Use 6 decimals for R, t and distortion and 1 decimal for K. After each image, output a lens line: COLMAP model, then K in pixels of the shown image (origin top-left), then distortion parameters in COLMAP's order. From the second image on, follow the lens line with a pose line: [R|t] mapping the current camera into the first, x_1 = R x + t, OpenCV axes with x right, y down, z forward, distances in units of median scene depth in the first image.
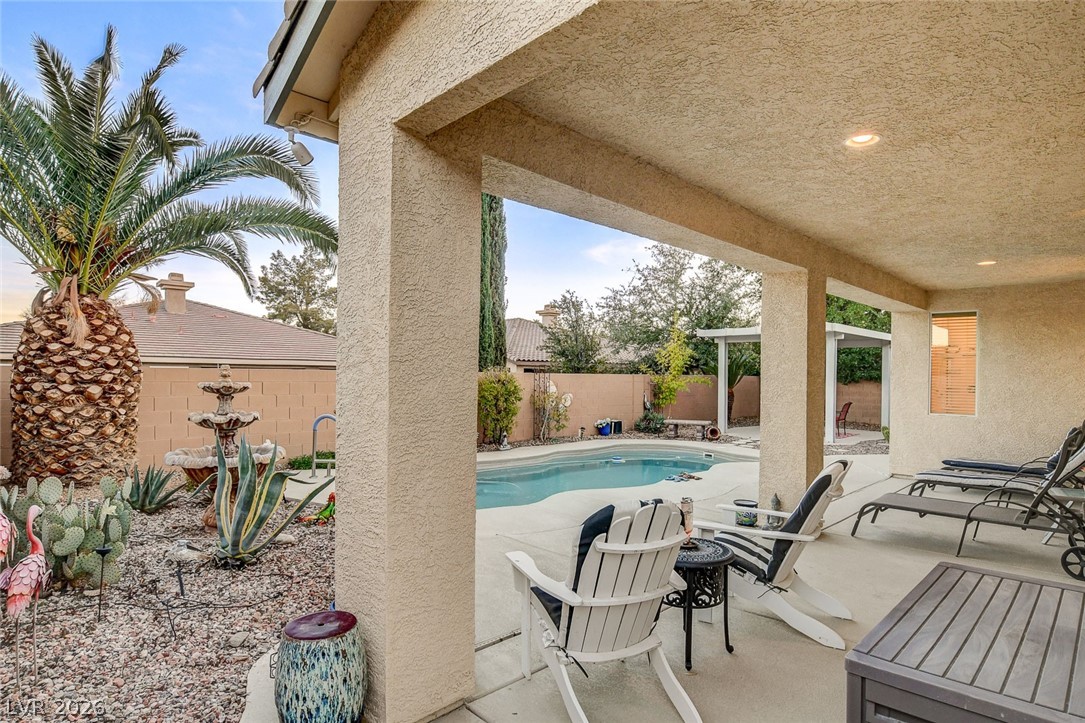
lens RADIAL K [[579.5, 0, 542.3], [0, 579.5, 377.3], [0, 0, 1]] dist [-0.025457, -0.000163]
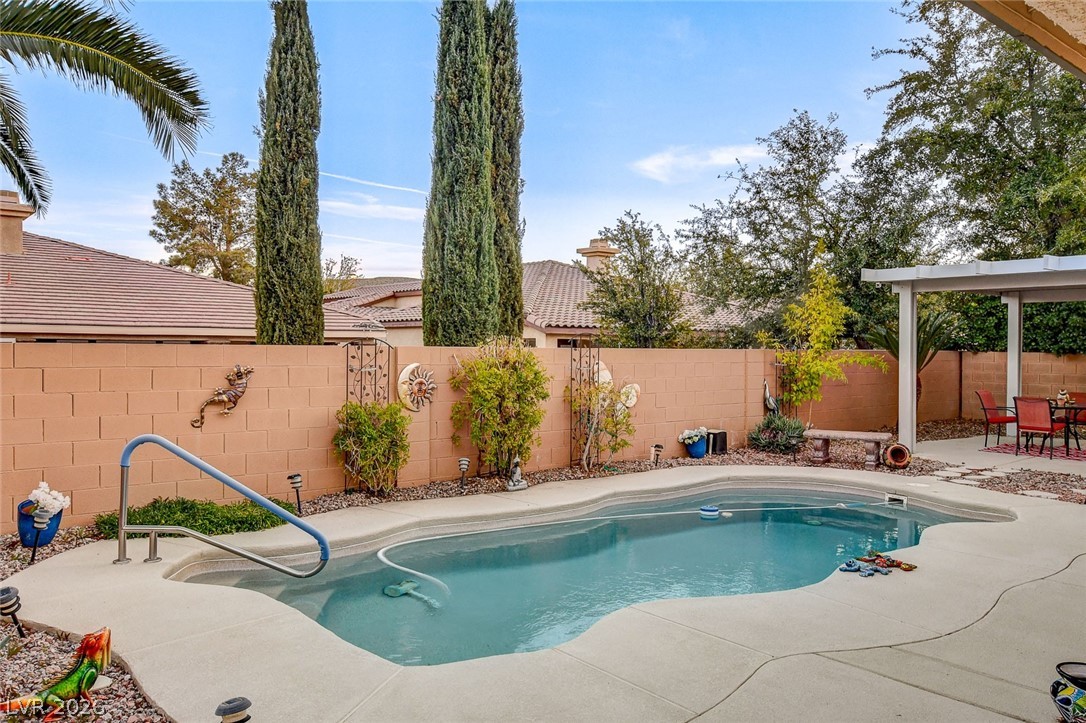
lens RADIAL K [[850.3, 0, 543.9], [0, 850.3, 352.5], [0, 0, 1]] dist [0.008694, 0.013111]
pose [[0.998659, -0.003476, -0.051657, 0.004008], [0.003499, 0.999994, 0.000348, -0.006388], [0.051656, -0.000528, 0.998665, 0.339625]]
